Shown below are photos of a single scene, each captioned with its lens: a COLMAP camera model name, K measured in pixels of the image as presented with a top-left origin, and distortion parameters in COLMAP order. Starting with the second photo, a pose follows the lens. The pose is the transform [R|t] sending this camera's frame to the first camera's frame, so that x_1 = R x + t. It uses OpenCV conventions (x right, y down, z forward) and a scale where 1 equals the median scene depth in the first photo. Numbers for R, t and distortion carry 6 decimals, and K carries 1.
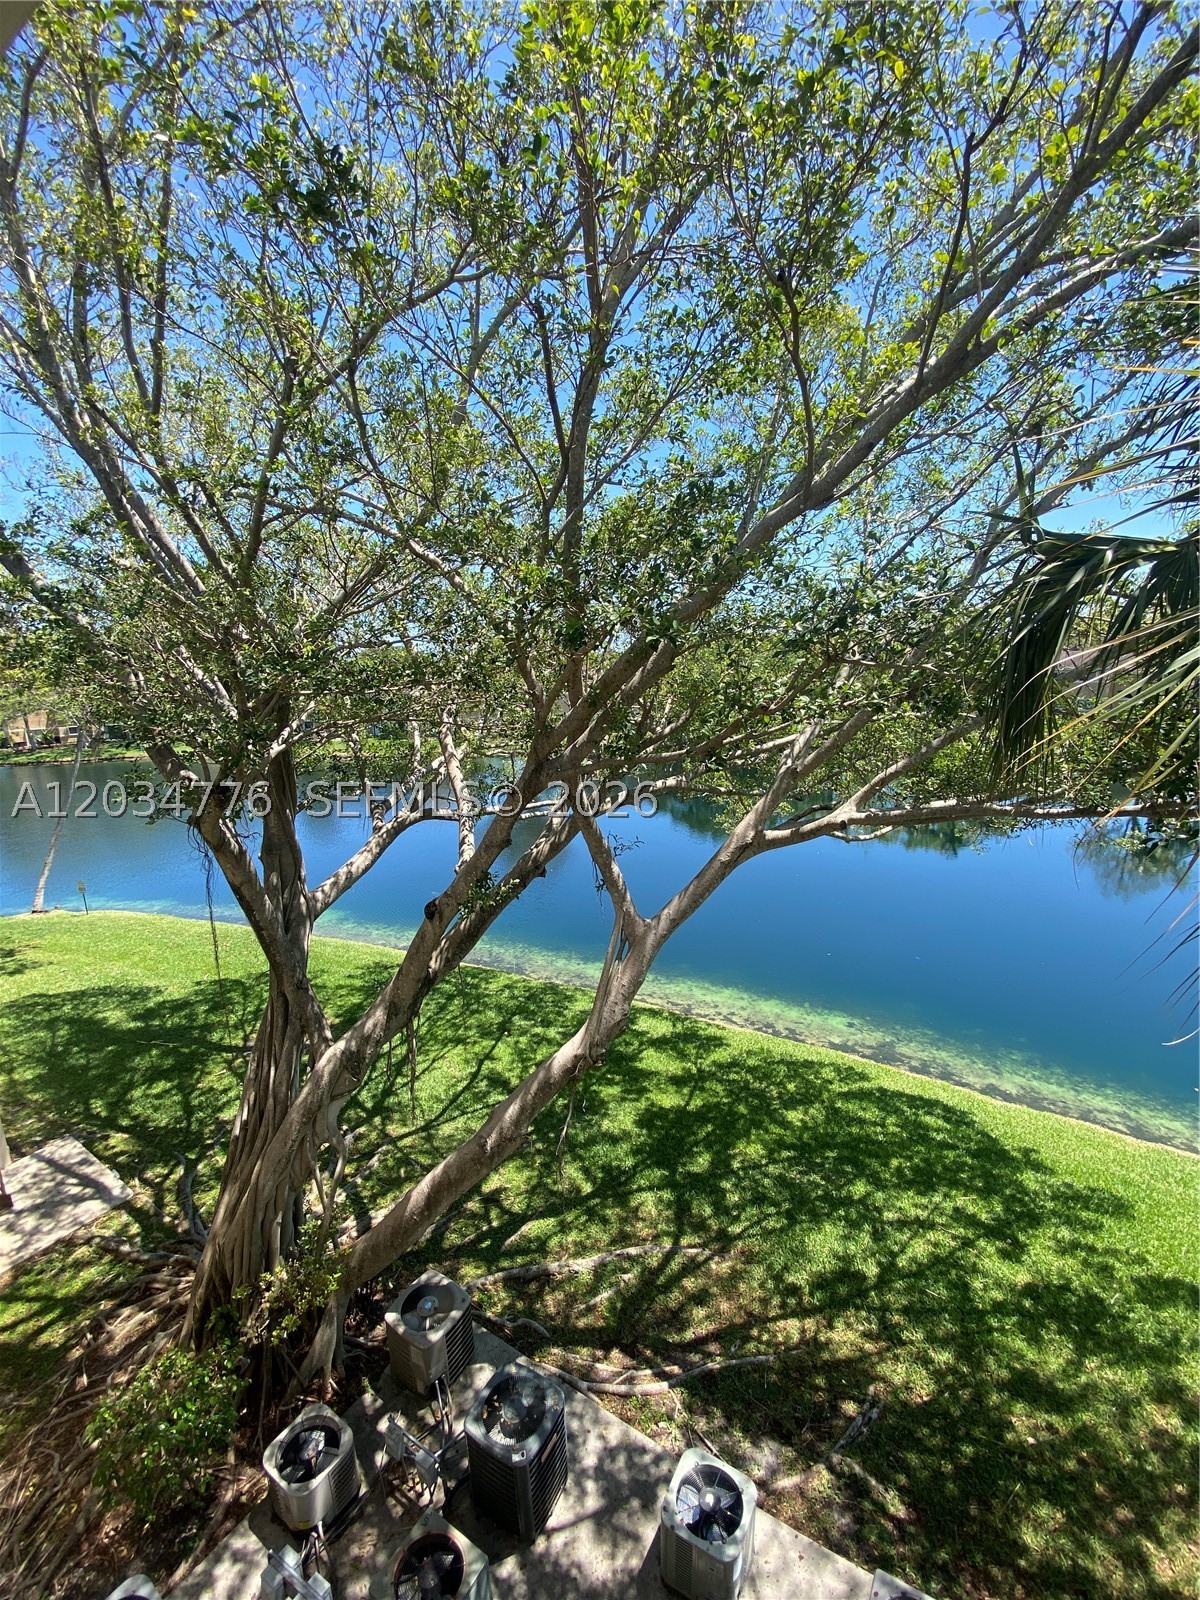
lens RADIAL K [[646.3, 0, 594.5], [0, 646.3, 795.6], [0, 0, 1]] dist [0.012511, -0.016120]
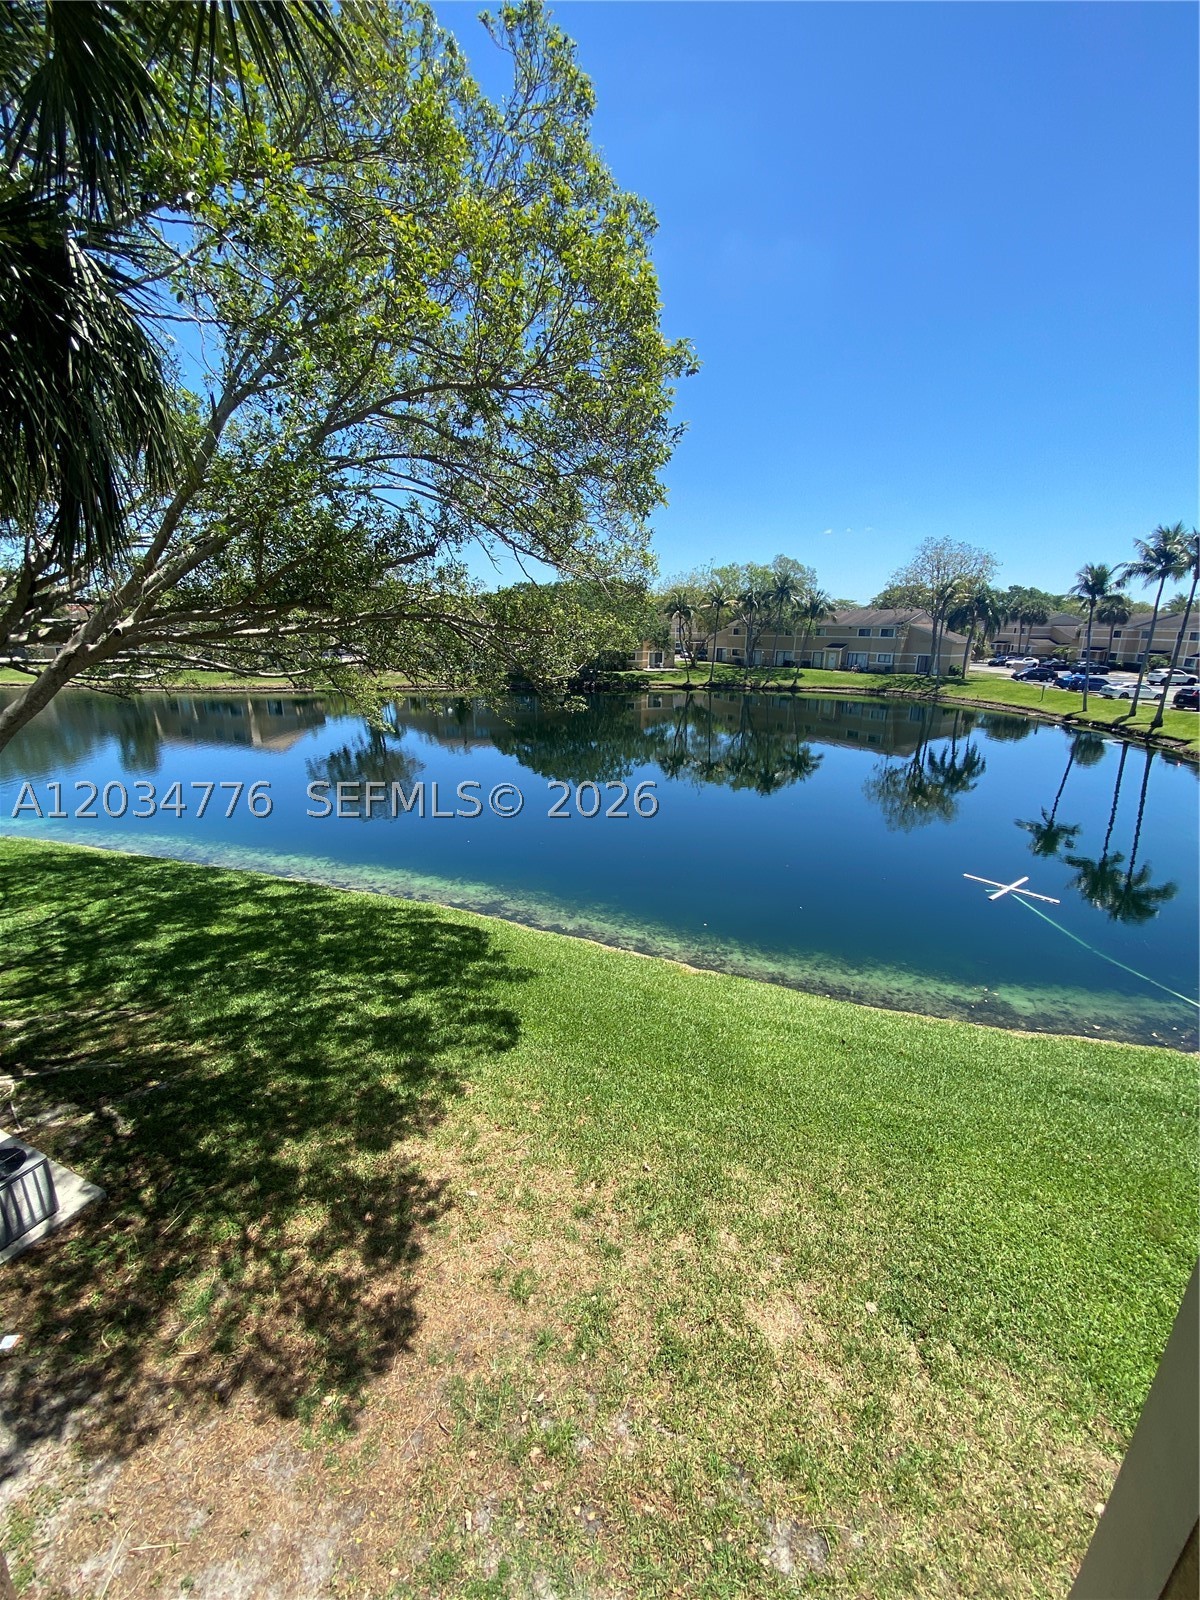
lens RADIAL K [[599.7, 0, 599.5], [0, 599.7, 803.6], [0, 0, 1]] dist [0.000333, -0.000088]
pose [[0.988840, -0.012965, 0.148414, 1.200257], [0.000125, 0.996278, 0.086196, 0.238122], [-0.148979, -0.085215, 0.985162, -0.390296]]
